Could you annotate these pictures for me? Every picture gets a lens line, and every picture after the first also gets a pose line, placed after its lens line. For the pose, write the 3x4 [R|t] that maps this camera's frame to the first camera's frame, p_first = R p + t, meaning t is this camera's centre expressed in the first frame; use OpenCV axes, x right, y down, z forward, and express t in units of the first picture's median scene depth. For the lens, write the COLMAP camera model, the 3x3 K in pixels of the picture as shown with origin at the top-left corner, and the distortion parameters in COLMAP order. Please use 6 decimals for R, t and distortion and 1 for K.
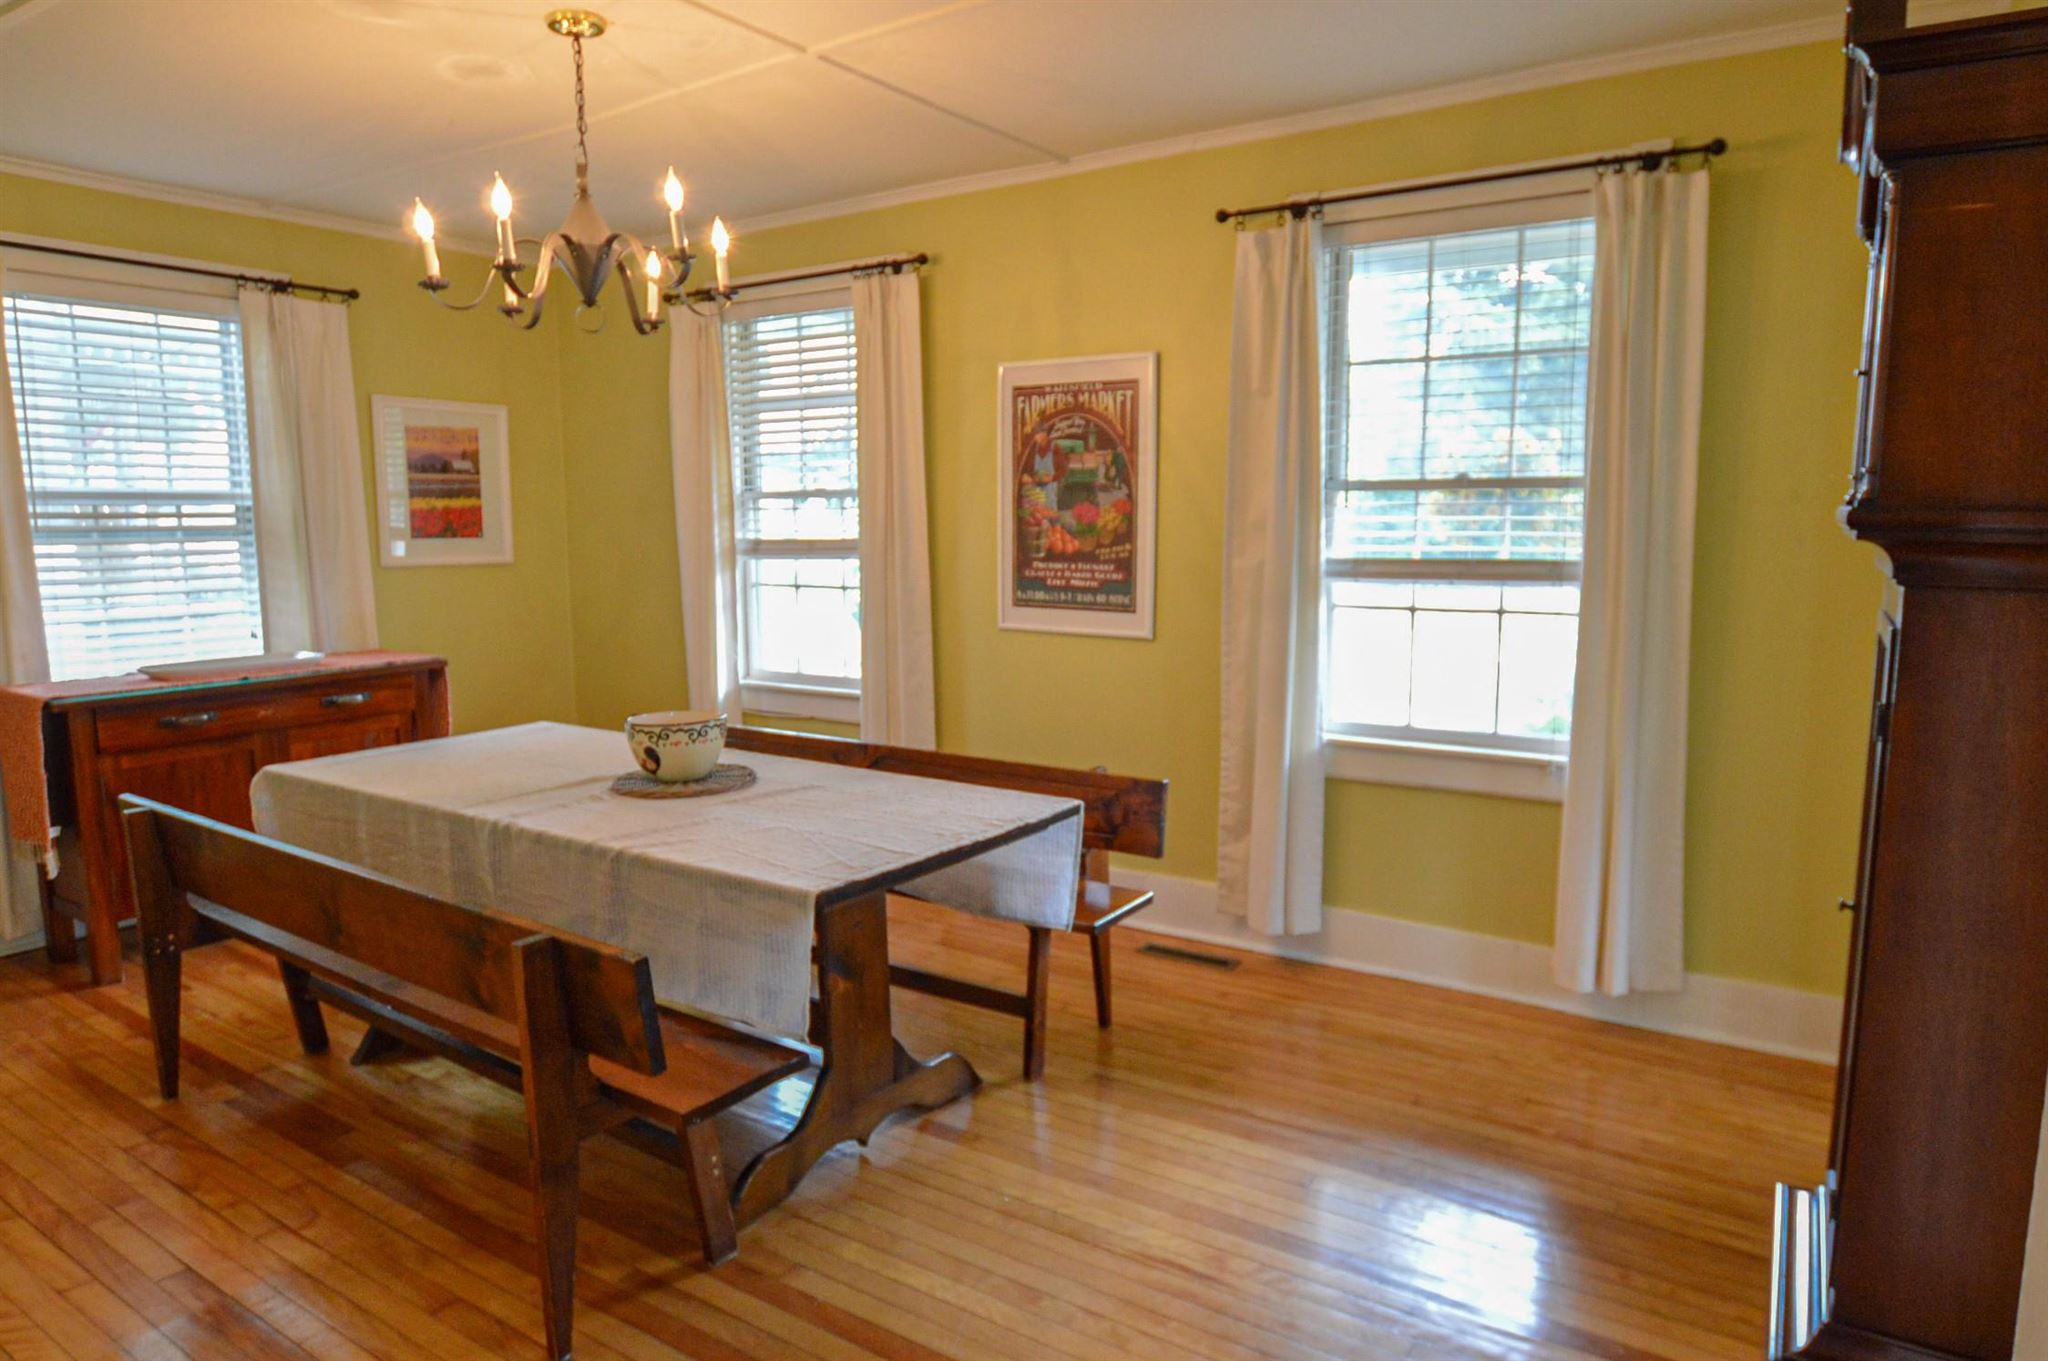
lens RADIAL K [[1226.7, 0, 1023.2], [0, 1226.7, 678.7], [0, 0, 1]] dist [-0.019546, 0.004290]
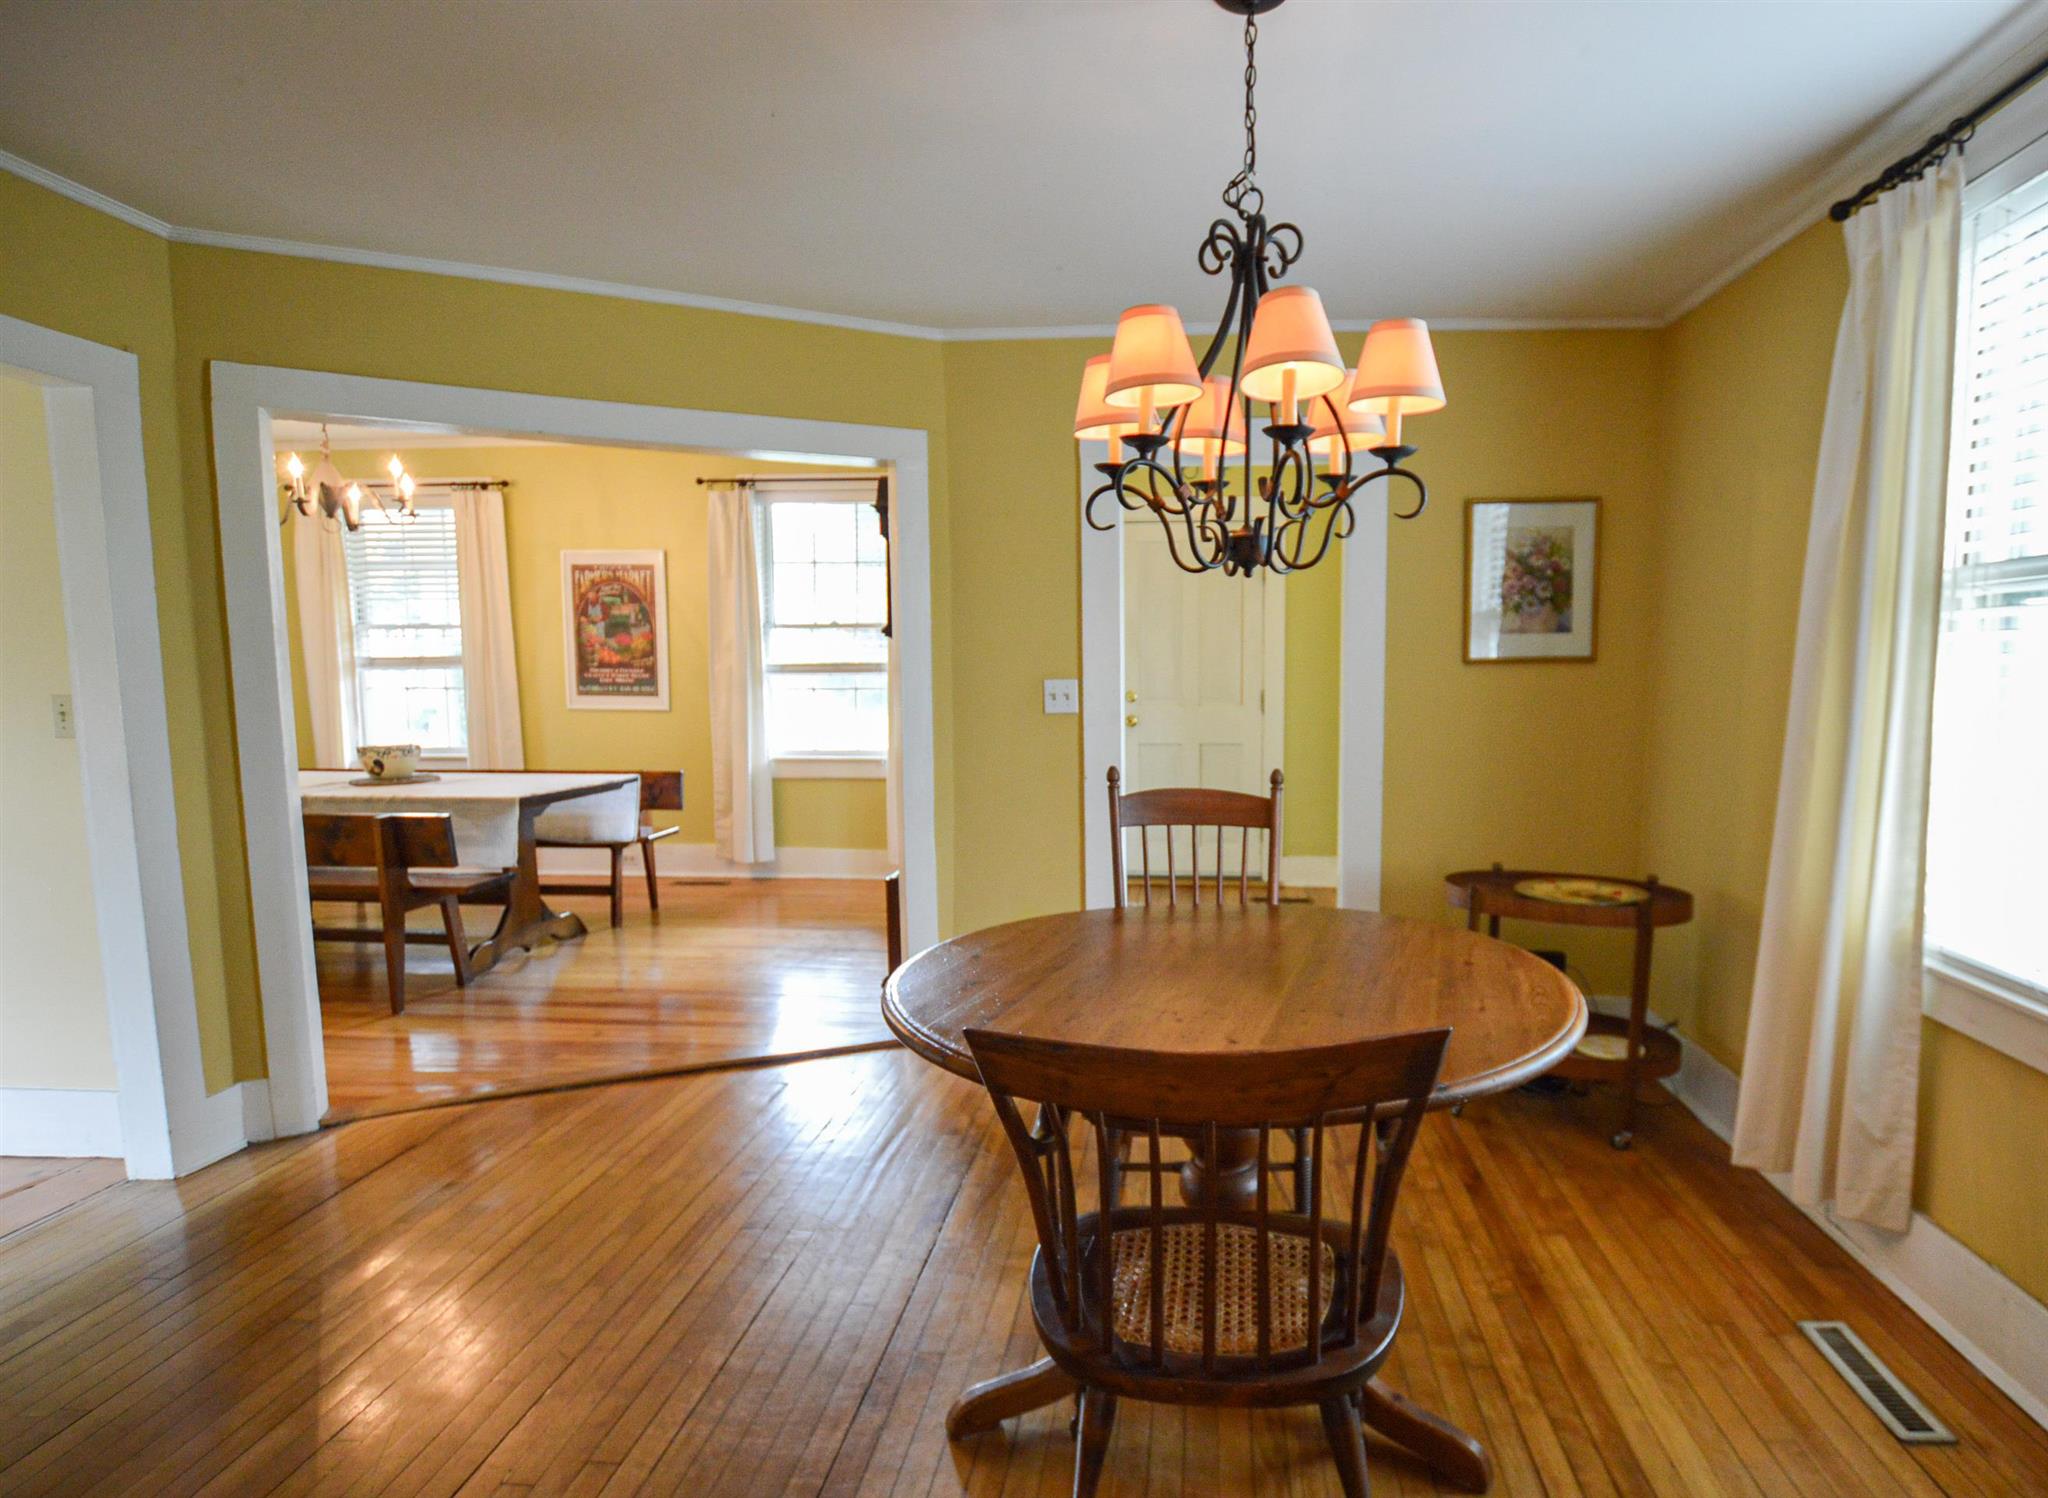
lens RADIAL K [[934.6, 0, 1117.4], [0, 934.6, 747.6], [0, 0, 1]] dist [-0.030731, 0.000372]
pose [[0.845696, -0.044540, 0.531802, -0.061039], [0.063106, 0.997866, -0.016779, 0.081884], [-0.529920, 0.047750, 0.846702, -0.463481]]
